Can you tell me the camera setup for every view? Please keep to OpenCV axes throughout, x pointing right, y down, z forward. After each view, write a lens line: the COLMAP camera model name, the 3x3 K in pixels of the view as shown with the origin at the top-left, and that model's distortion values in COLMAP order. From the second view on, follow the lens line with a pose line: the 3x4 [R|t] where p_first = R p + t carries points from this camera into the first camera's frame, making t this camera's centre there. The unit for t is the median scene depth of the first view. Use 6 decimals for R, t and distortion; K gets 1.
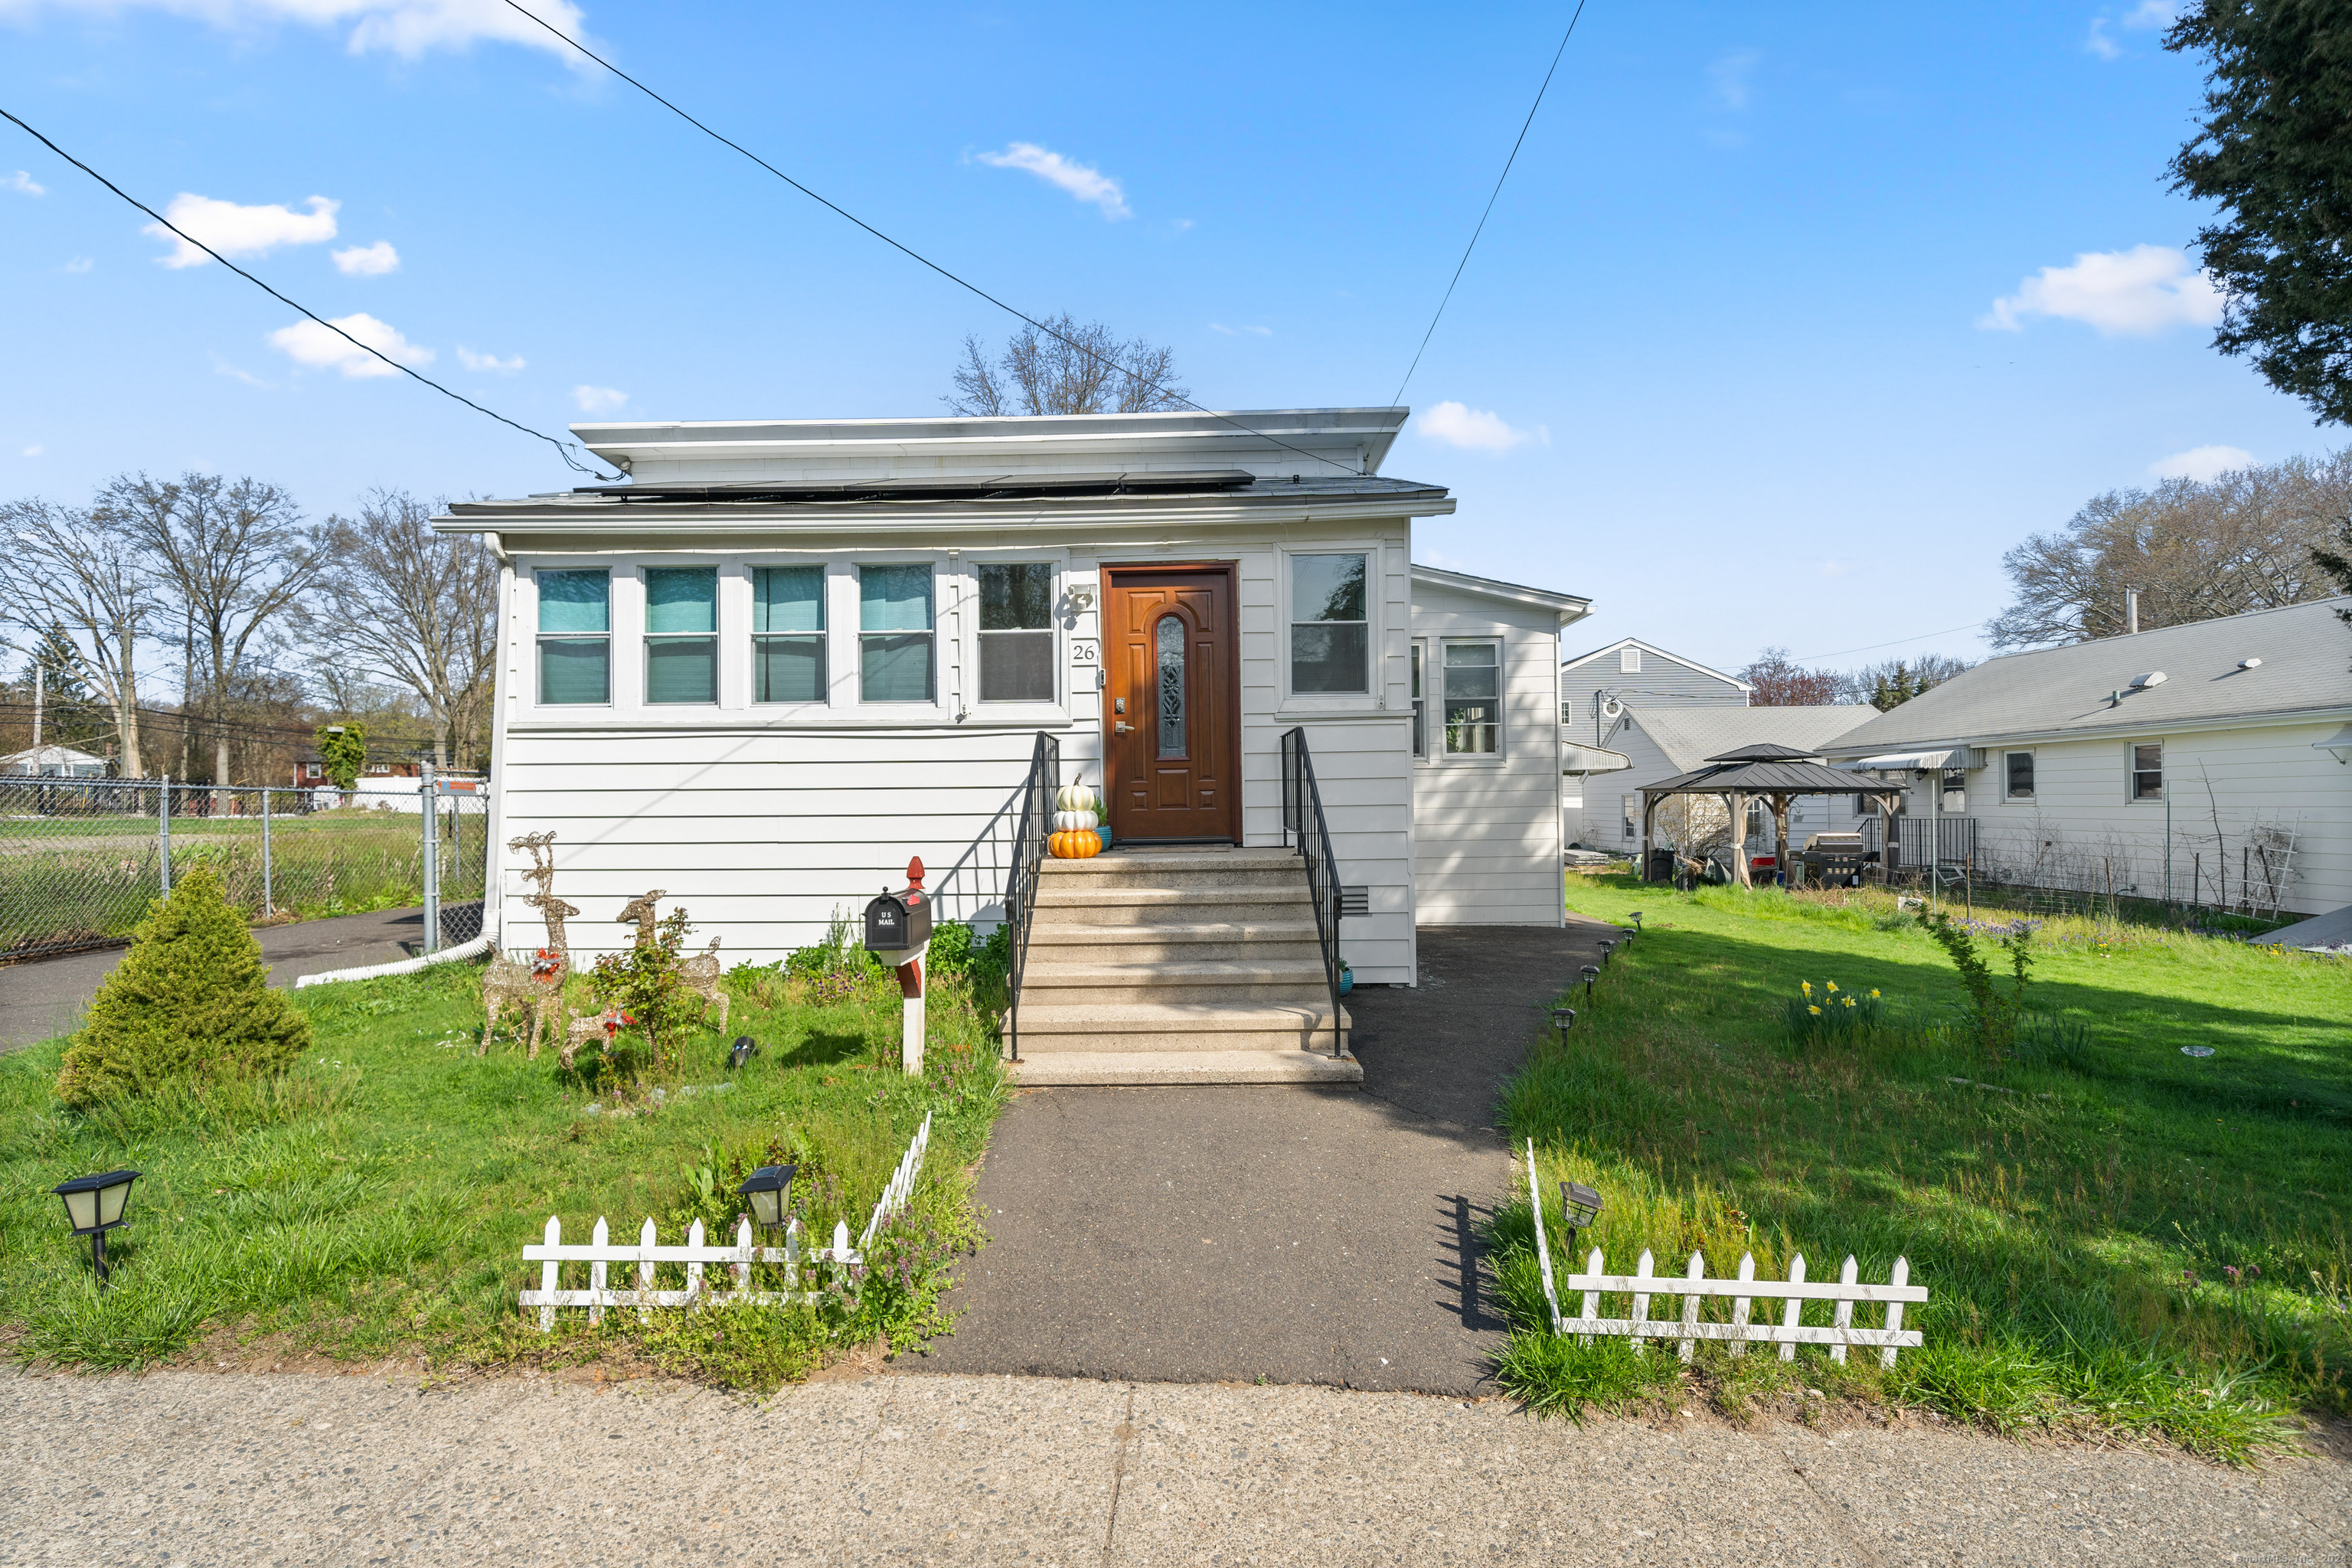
lens RADIAL K [[969.9, 0, 1176.0], [0, 969.9, 784.0], [0, 0, 1]] dist [0.000600, 0.000027]
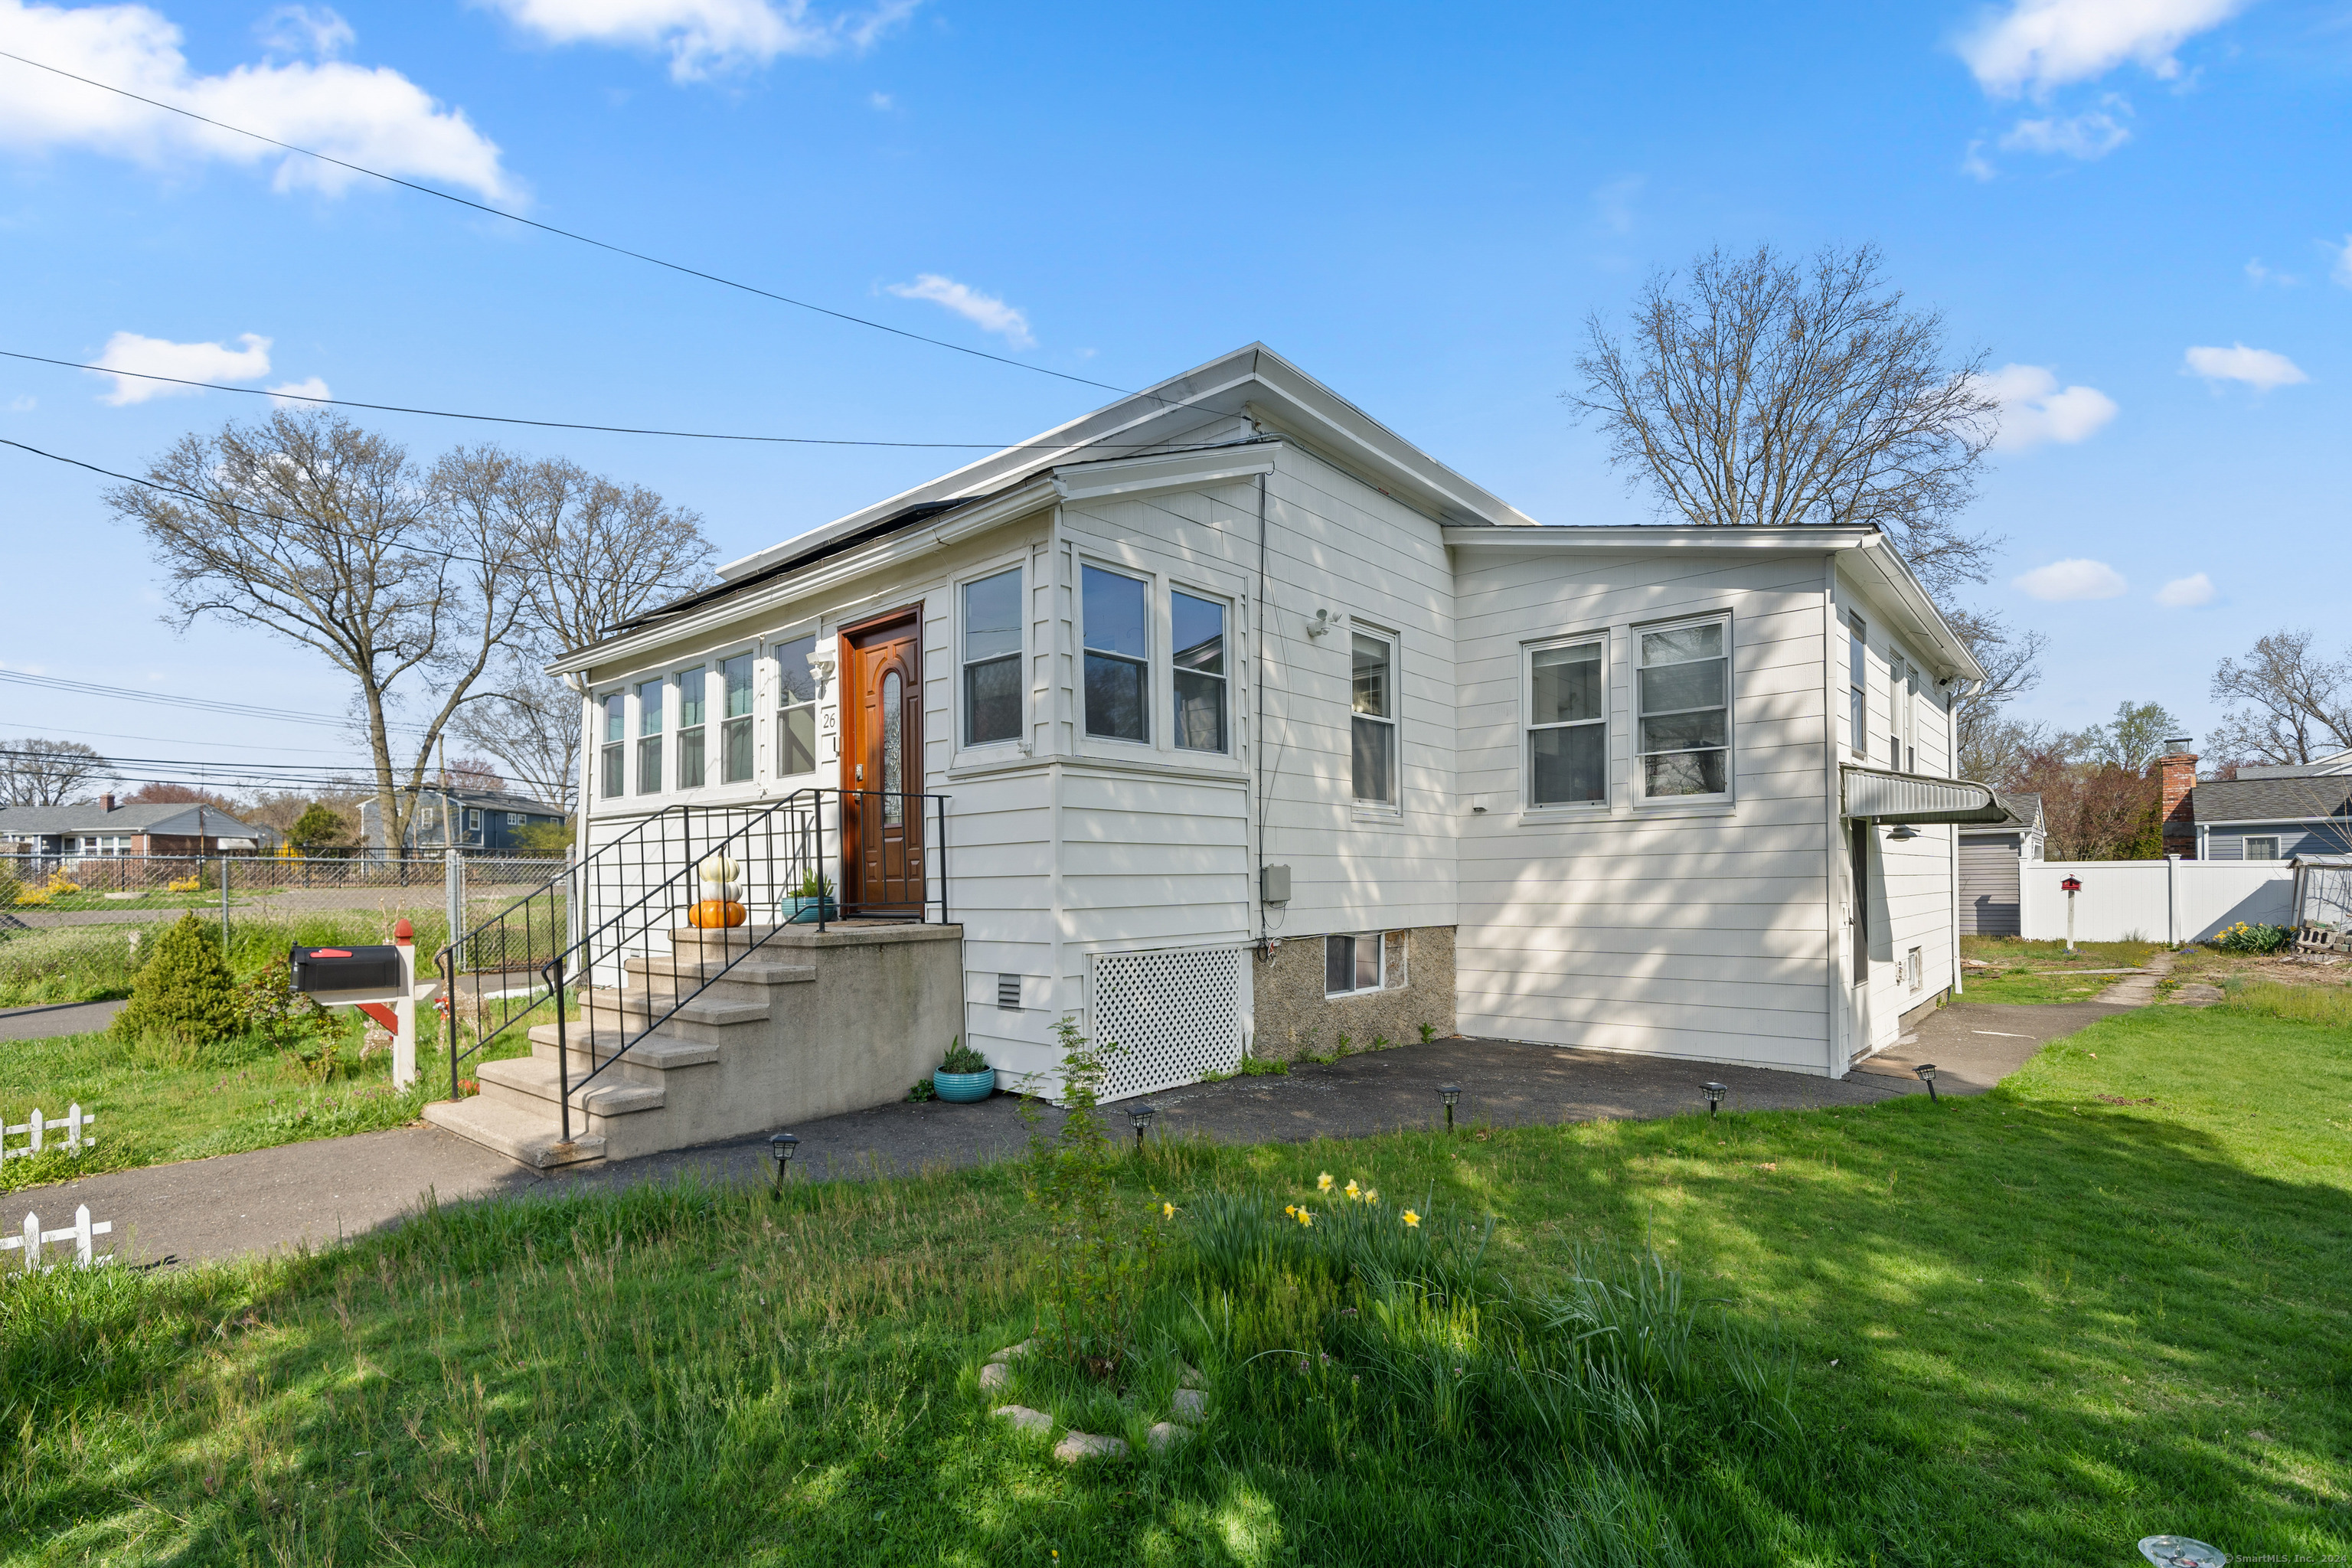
lens RADIAL K [[1081.4, 0, 1173.4], [0, 1081.4, 882.2], [0, 0, 1]] dist [0.000452, 0.000159]
pose [[0.764719, 0.005087, -0.644343, 0.603622], [0.012679, 0.999656, 0.022940, 0.005055], [0.644239, -0.025712, 0.764392, 0.262425]]
